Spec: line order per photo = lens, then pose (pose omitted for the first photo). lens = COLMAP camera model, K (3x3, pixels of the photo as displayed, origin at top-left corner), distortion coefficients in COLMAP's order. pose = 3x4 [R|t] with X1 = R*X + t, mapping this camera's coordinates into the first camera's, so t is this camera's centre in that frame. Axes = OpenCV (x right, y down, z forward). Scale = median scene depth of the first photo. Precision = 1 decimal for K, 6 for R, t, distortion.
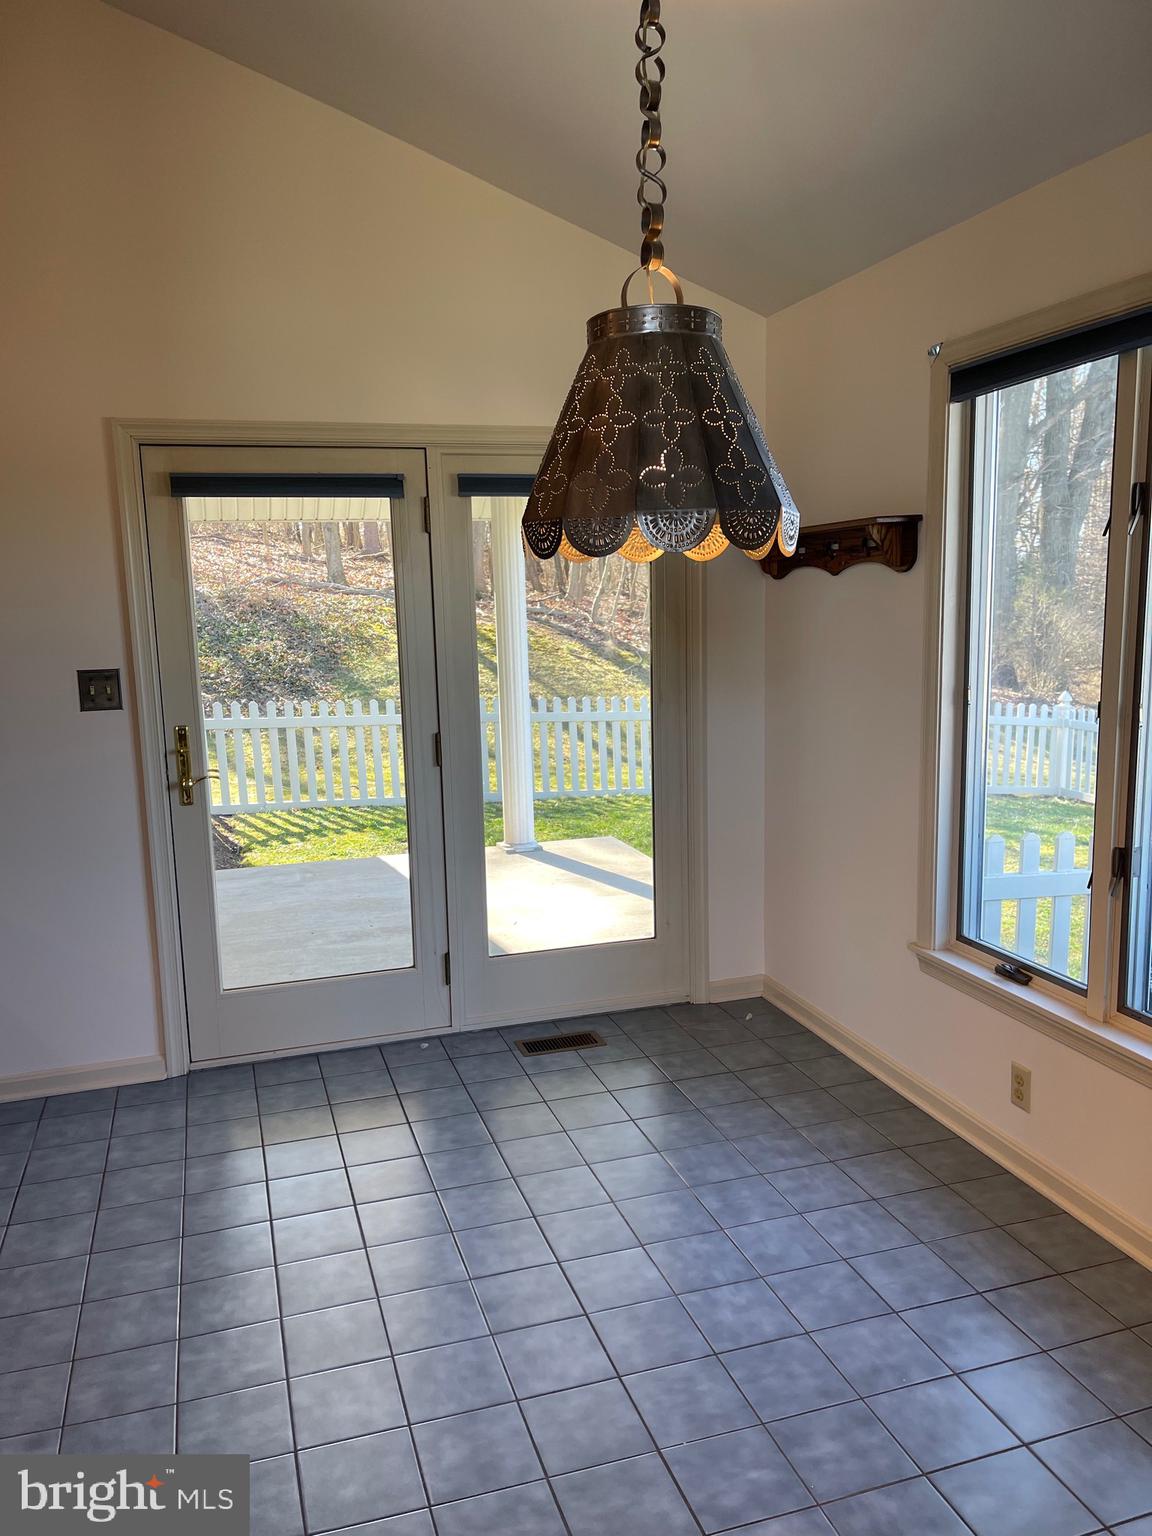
lens RADIAL K [[1166.0, 0, 570.3], [0, 1166.0, 775.2], [0, 0, 1]] dist [0.076118, -0.095034]
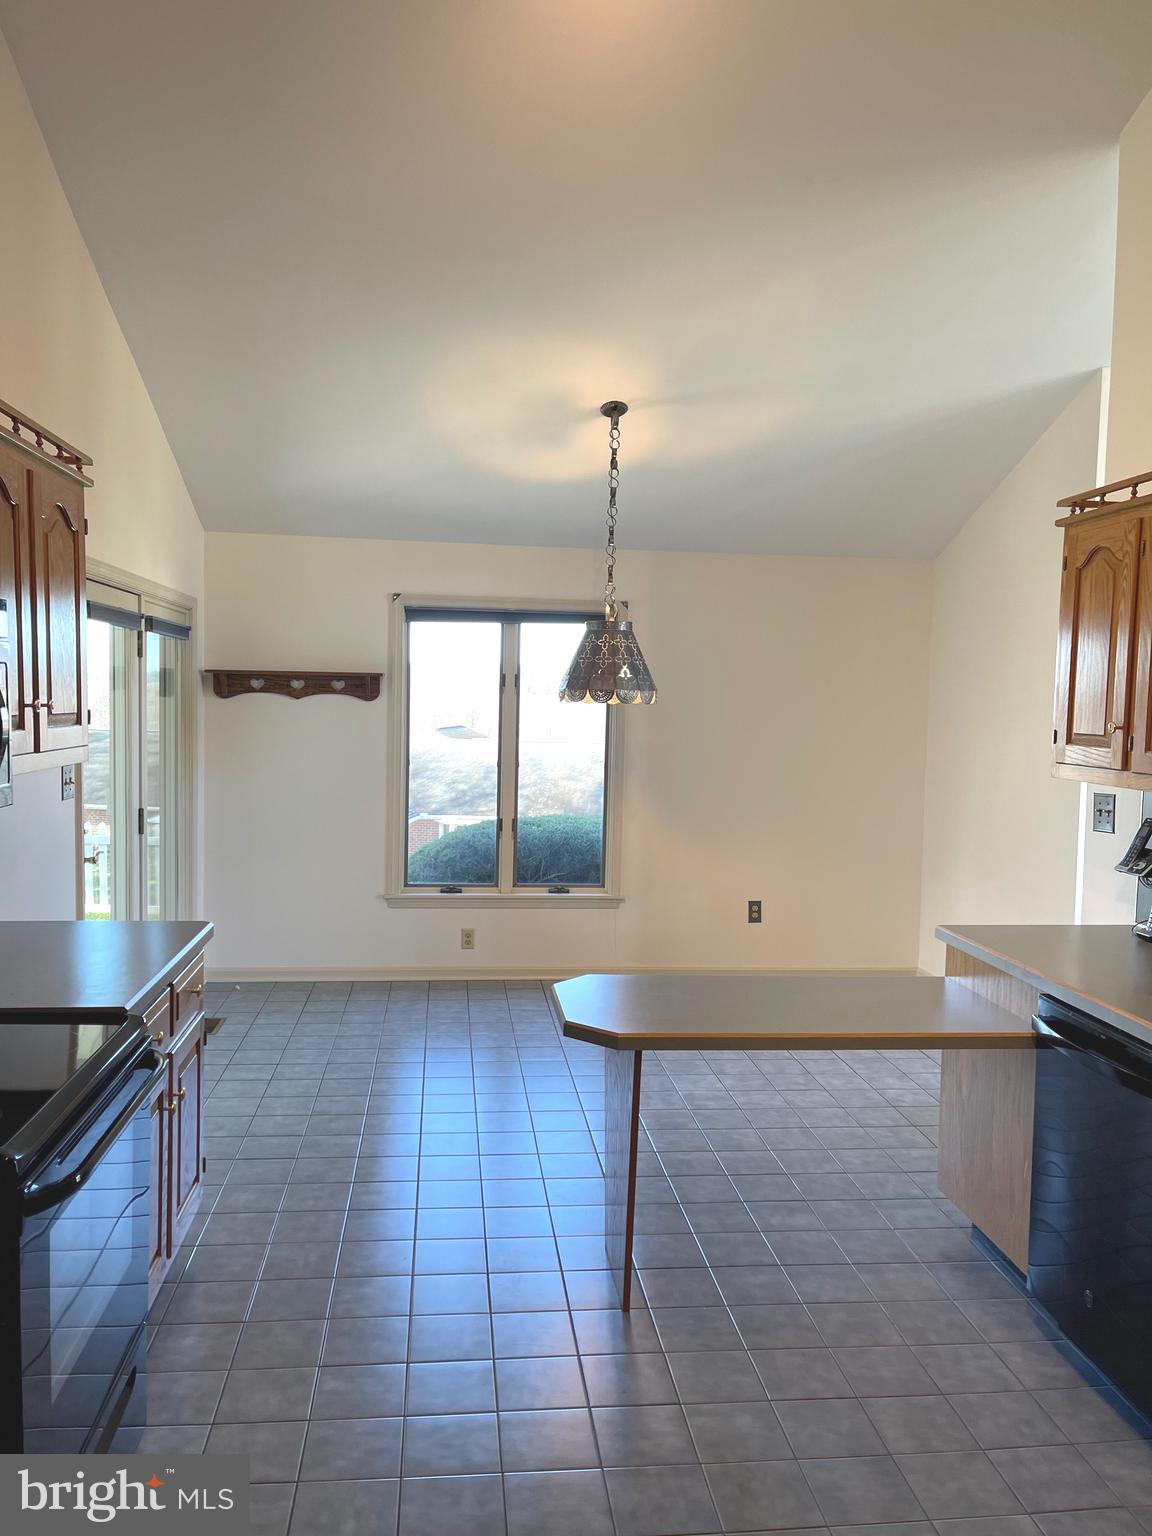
lens RADIAL K [[1166.0, 0, 571.7], [0, 1166.0, 763.2], [0, 0, 1]] dist [0.076118, -0.095034]
pose [[0.192250, -0.028299, 0.980938, -1.480439], [0.121166, 0.992620, 0.004889, -0.041052], [-0.973837, 0.117916, 0.194260, 0.306619]]
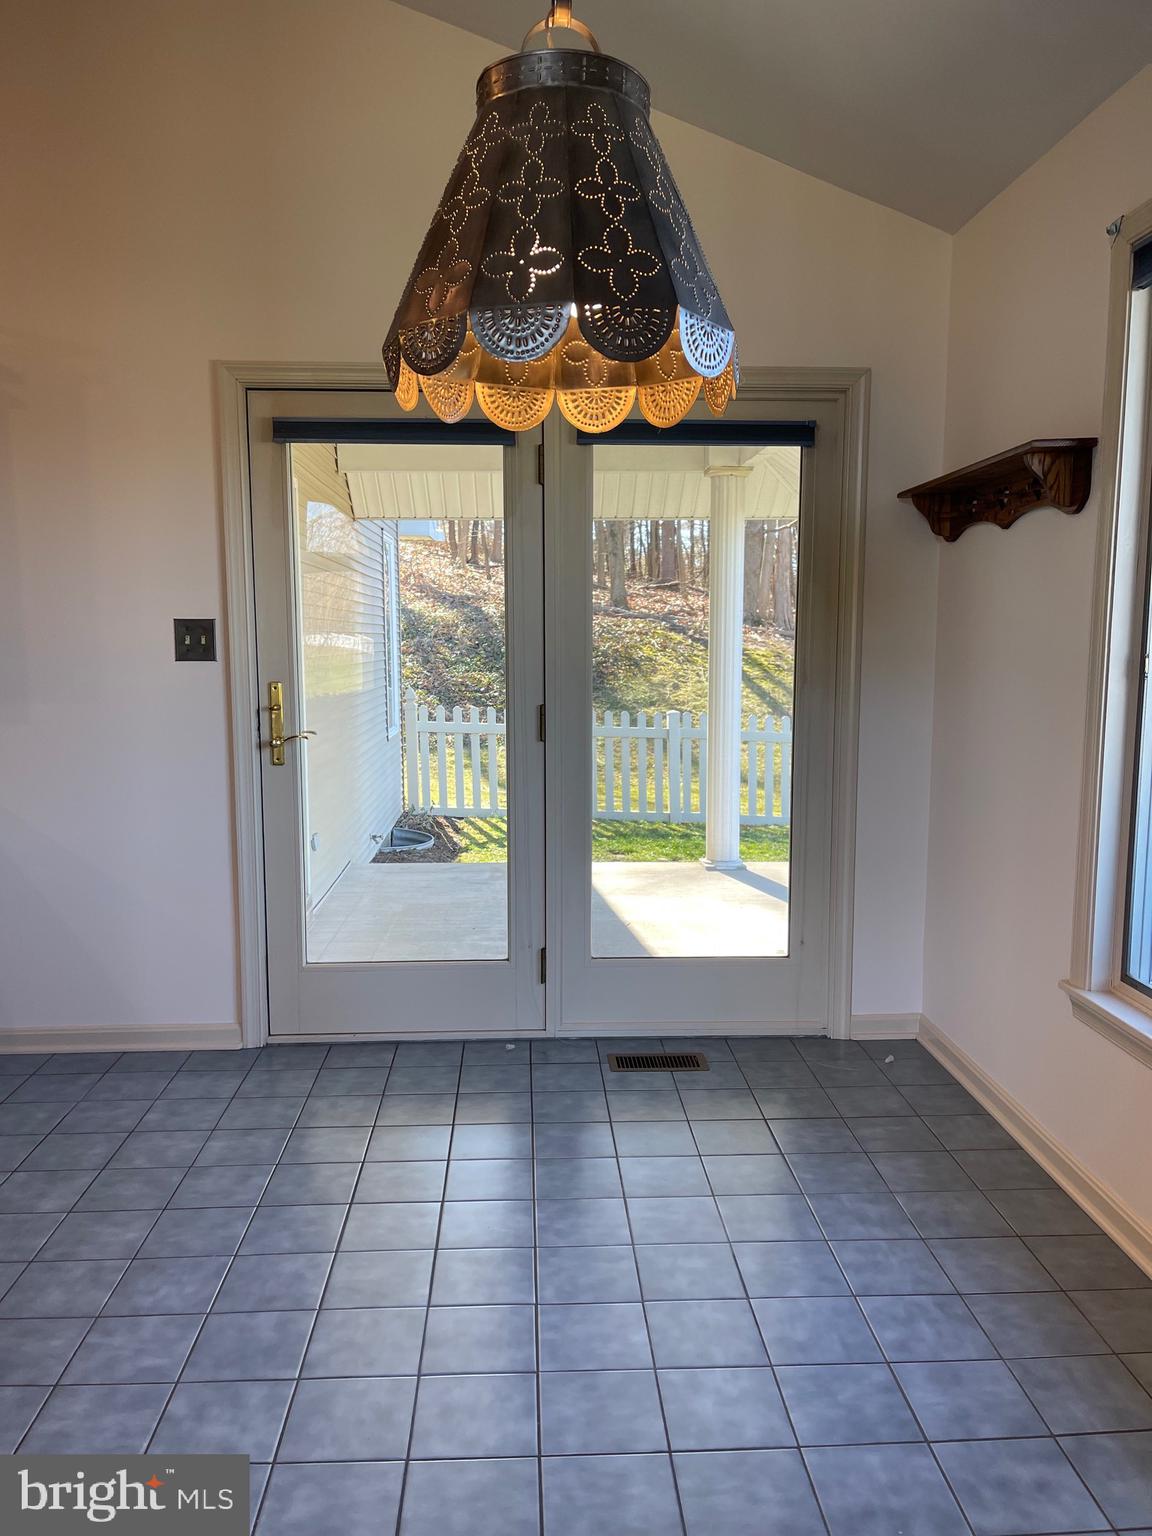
lens RADIAL K [[1166.0, 0, 574.3], [0, 1166.0, 777.8], [0, 0, 1]] dist [0.076118, -0.095034]
pose [[0.967029, 0.056116, -0.248406, 0.157912], [-0.063198, 0.997788, -0.020624, 0.042667], [0.246699, 0.035643, 0.968437, 0.139430]]
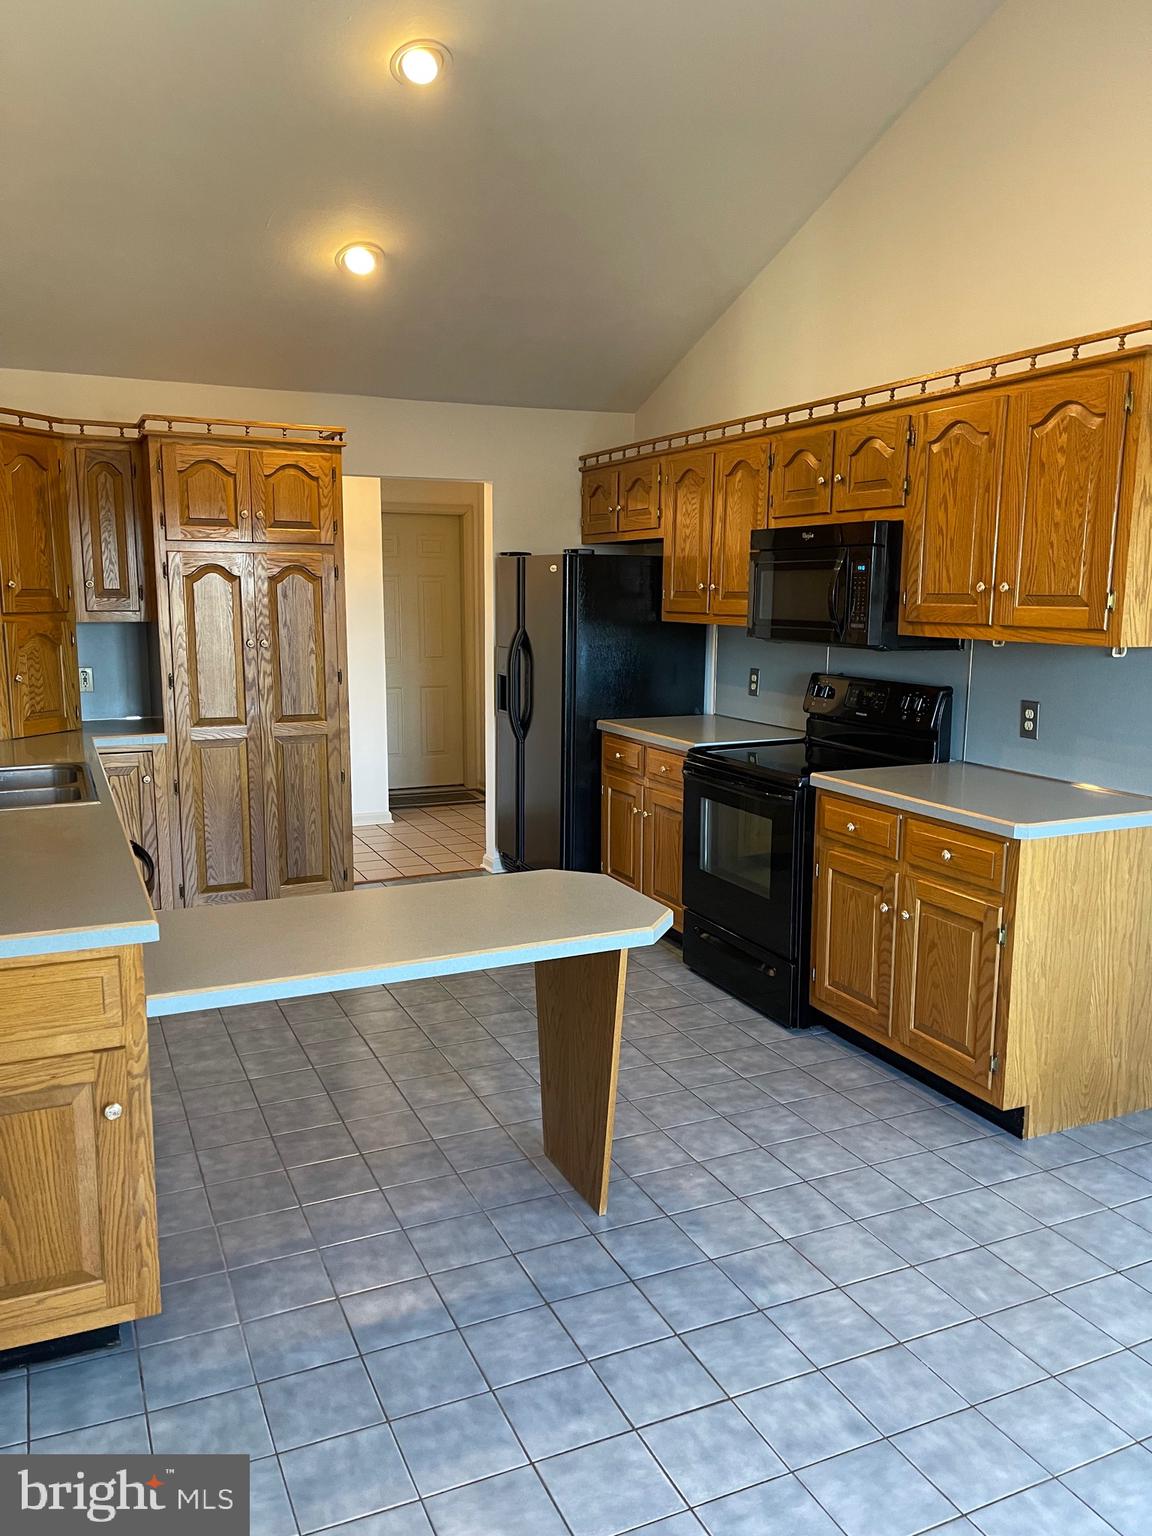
lens RADIAL K [[1166.0, 0, 570.9], [0, 1166.0, 777.9], [0, 0, 1]] dist [0.076118, -0.095034]
pose [[0.117815, 0.180500, -0.976493, 0.256790], [-0.150284, 0.975257, 0.162139, -0.068227], [0.981598, 0.127649, 0.142027, 0.335186]]
